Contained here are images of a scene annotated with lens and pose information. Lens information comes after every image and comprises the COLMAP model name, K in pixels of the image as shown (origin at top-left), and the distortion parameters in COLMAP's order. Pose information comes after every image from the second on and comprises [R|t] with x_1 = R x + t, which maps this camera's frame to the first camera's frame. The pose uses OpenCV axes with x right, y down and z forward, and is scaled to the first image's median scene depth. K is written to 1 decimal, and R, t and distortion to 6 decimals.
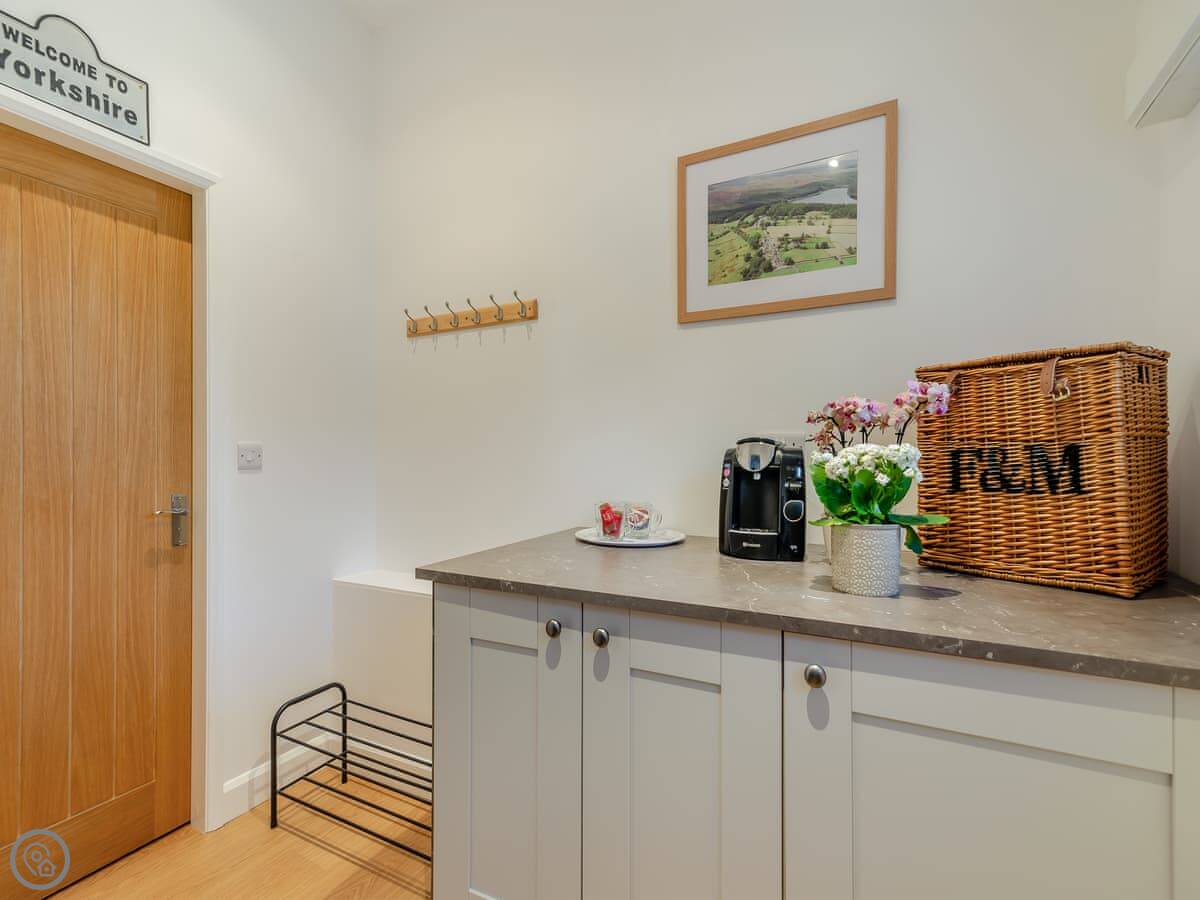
lens RADIAL K [[547.4, 0, 606.0], [0, 547.4, 454.5], [0, 0, 1]] dist [0.018095, -0.000627]
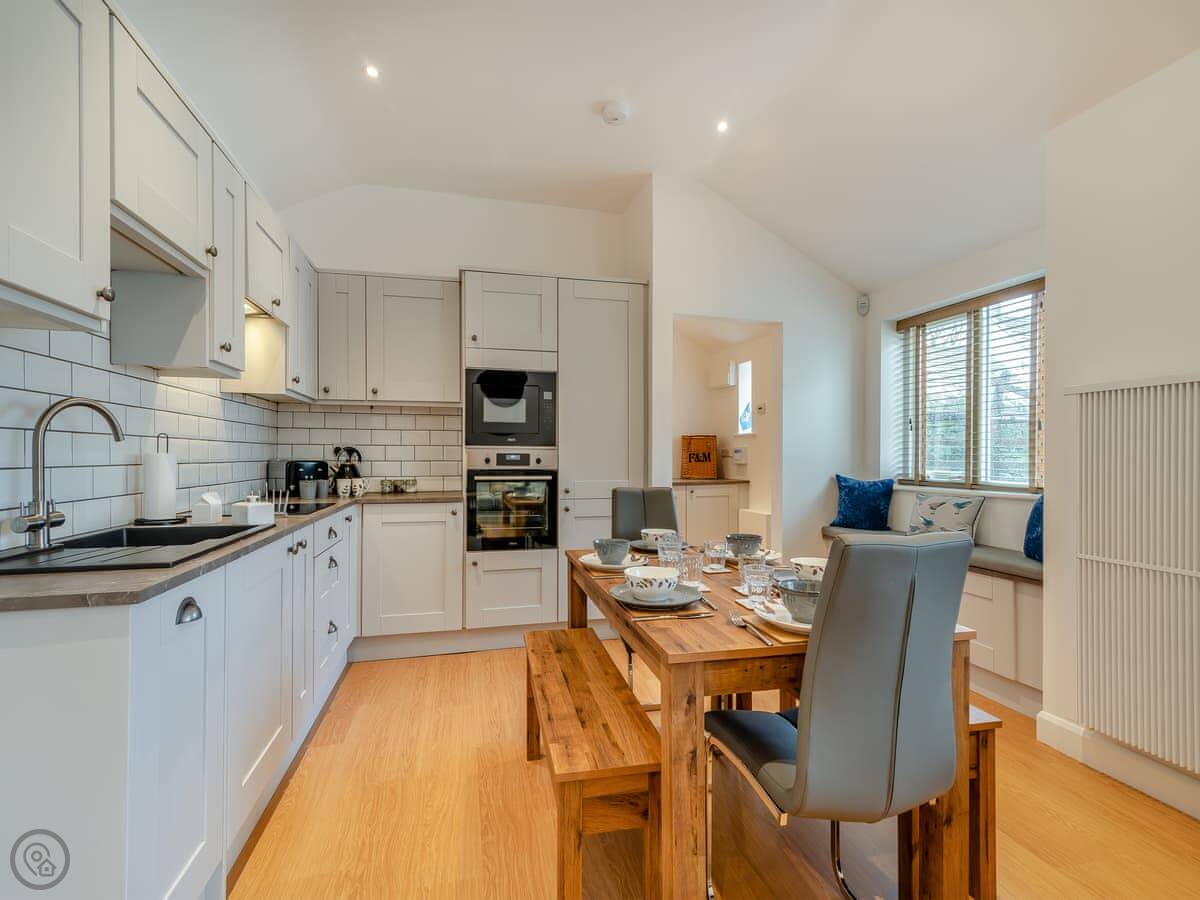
lens RADIAL K [[547.4, 0, 591.5], [0, 547.4, 457.4], [0, 0, 1]] dist [0.018095, -0.000627]
pose [[0.728168, -0.007266, 0.685361, -2.589515], [-0.000247, 0.999941, 0.010864, -0.021240], [-0.685399, -0.008080, 0.728123, -1.500829]]
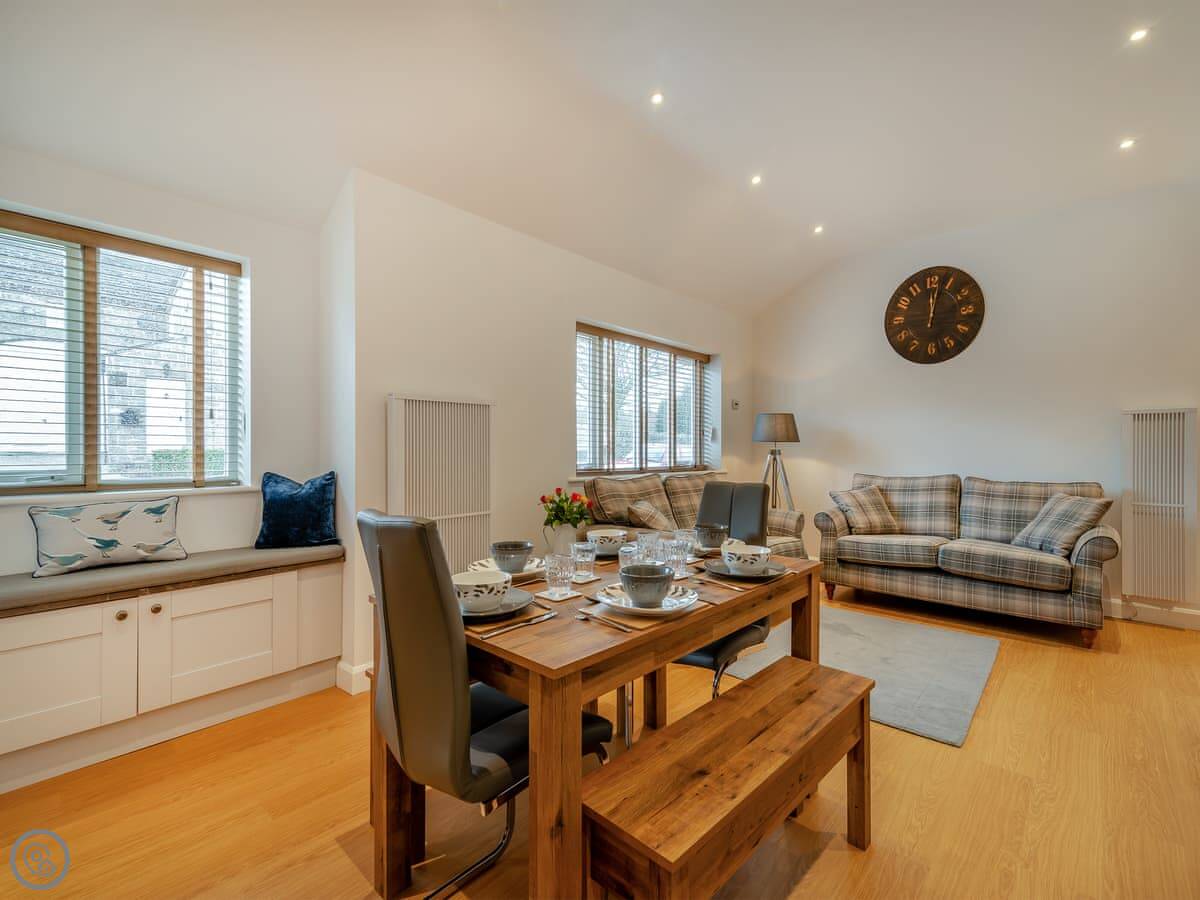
lens RADIAL K [[547.4, 0, 609.0], [0, 547.4, 448.9], [0, 0, 1]] dist [0.018095, -0.000627]
pose [[-0.980139, -0.004832, 0.198255, -1.783954], [-0.005663, 0.999977, -0.003623, 0.001230], [-0.198233, -0.004674, -0.980144, 0.276970]]
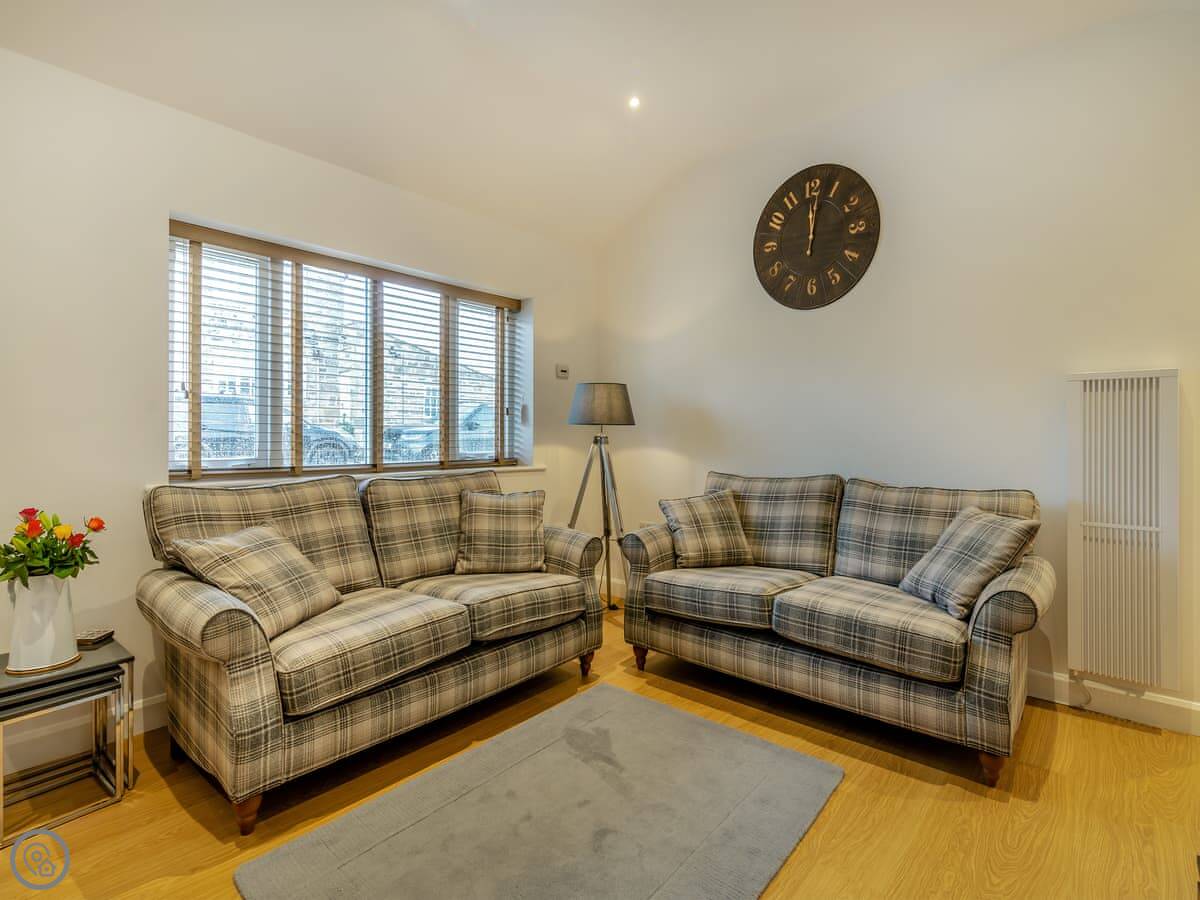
lens RADIAL K [[592.4, 0, 615.5], [0, 592.4, 430.6], [0, 0, 1]] dist [0.009516, -0.000741]
pose [[-0.984408, -0.004275, 0.175850, -2.595640], [-0.005902, 0.999944, -0.008728, -0.014267], [-0.175803, -0.009630, -0.984378, -0.757887]]
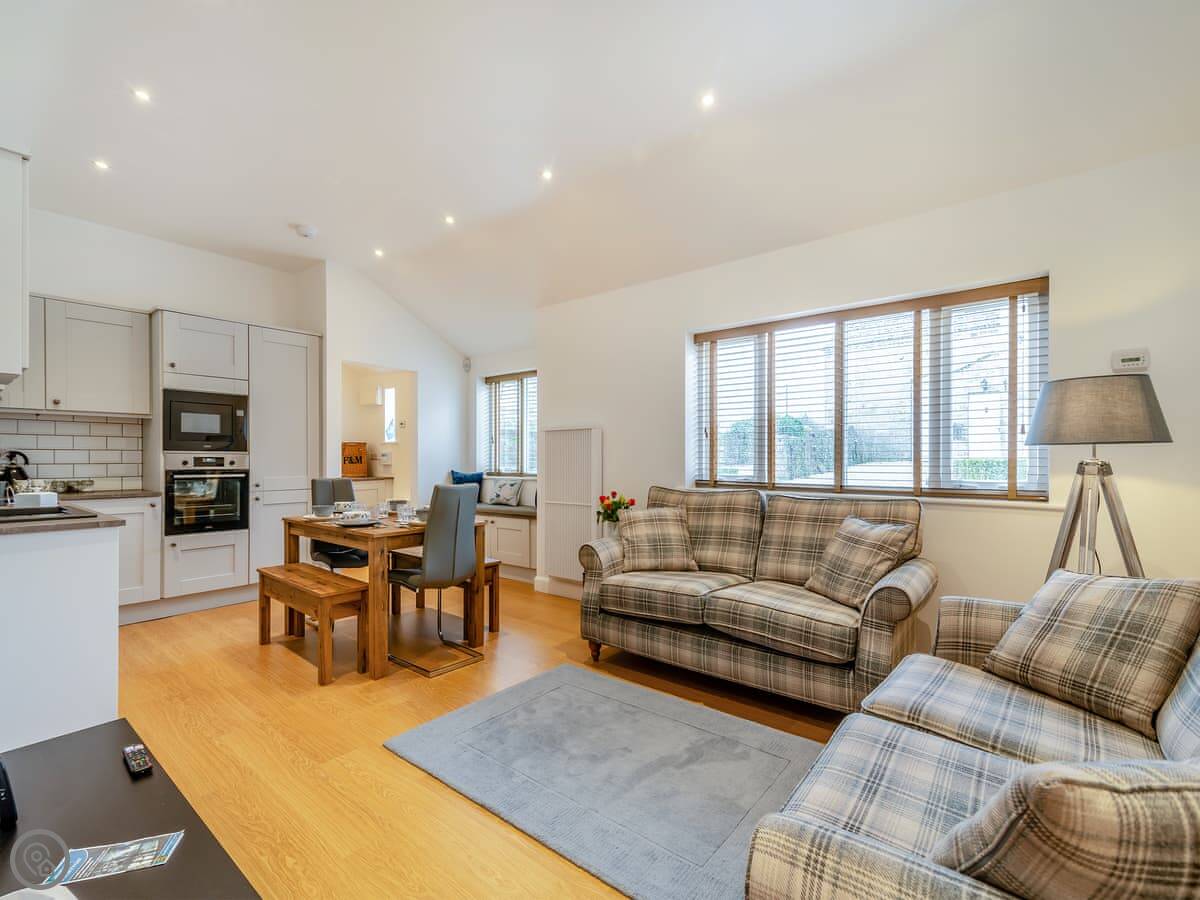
lens RADIAL K [[547.4, 0, 586.6], [0, 547.4, 457.6], [0, 0, 1]] dist [0.018095, -0.000627]
pose [[0.182513, -0.004030, 0.983195, -3.754645], [-0.002476, 0.999987, 0.004559, -0.028038], [-0.983200, -0.003267, 0.182501, -2.114819]]
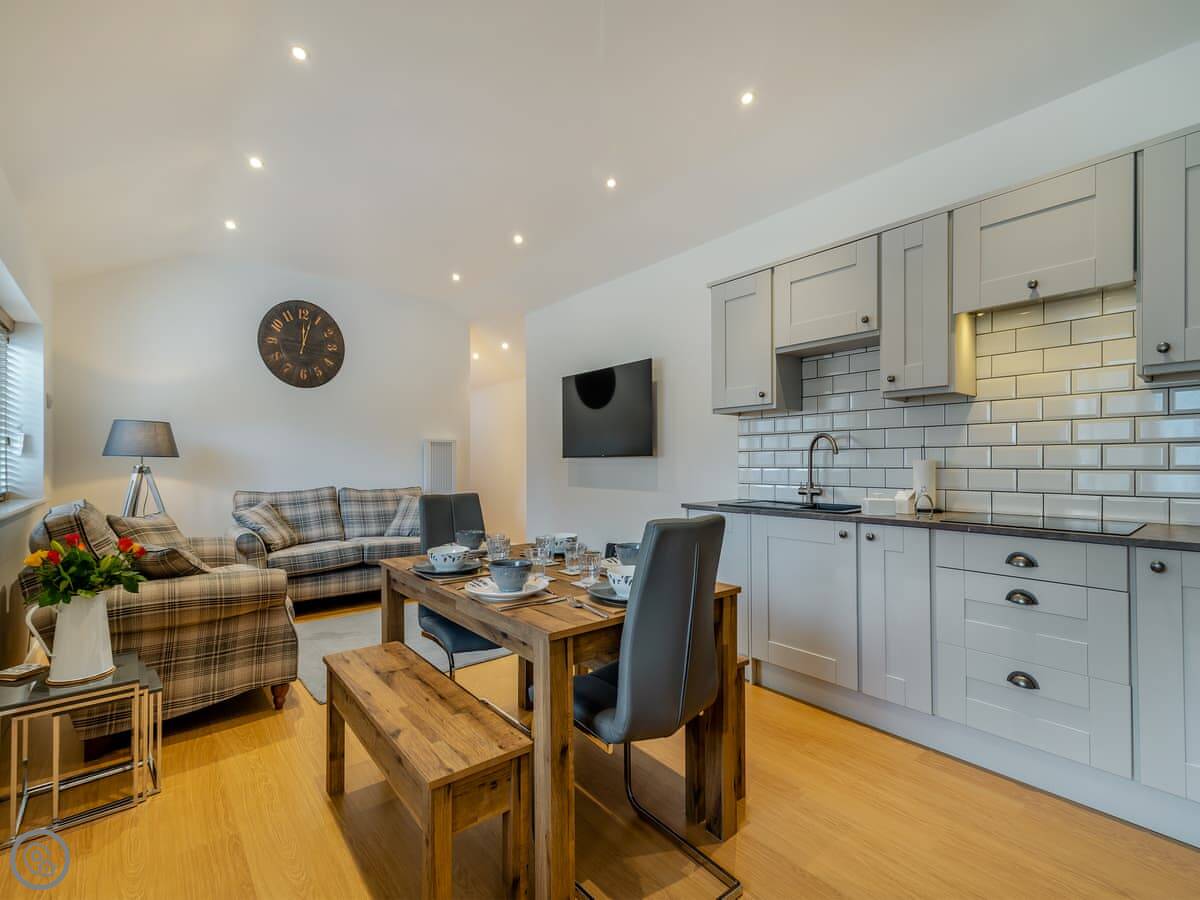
lens RADIAL K [[547.4, 0, 591.3], [0, 547.4, 457.4], [0, 0, 1]] dist [0.018095, -0.000627]
pose [[-0.350690, -0.010790, -0.936429, -0.390188], [0.005571, 0.999892, -0.013607, -0.008676], [0.936475, -0.009989, -0.350592, -0.229868]]
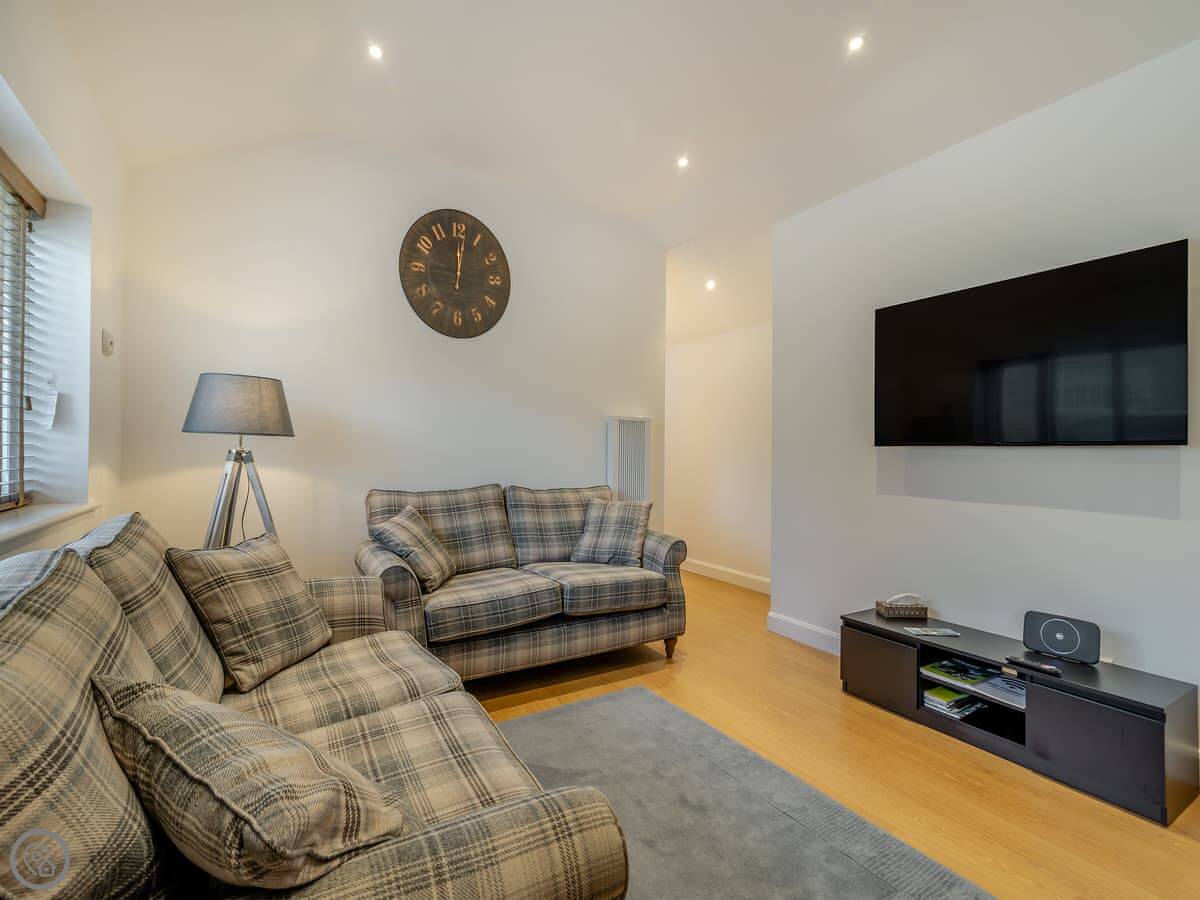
lens RADIAL K [[547.4, 0, 575.6], [0, 547.4, 446.8], [0, 0, 1]] dist [0.018095, -0.000627]
pose [[-0.495529, -0.014320, -0.868473, -1.187173], [-0.010340, 0.999890, -0.010587, -0.017189], [0.868530, 0.003734, -0.495623, -1.494372]]
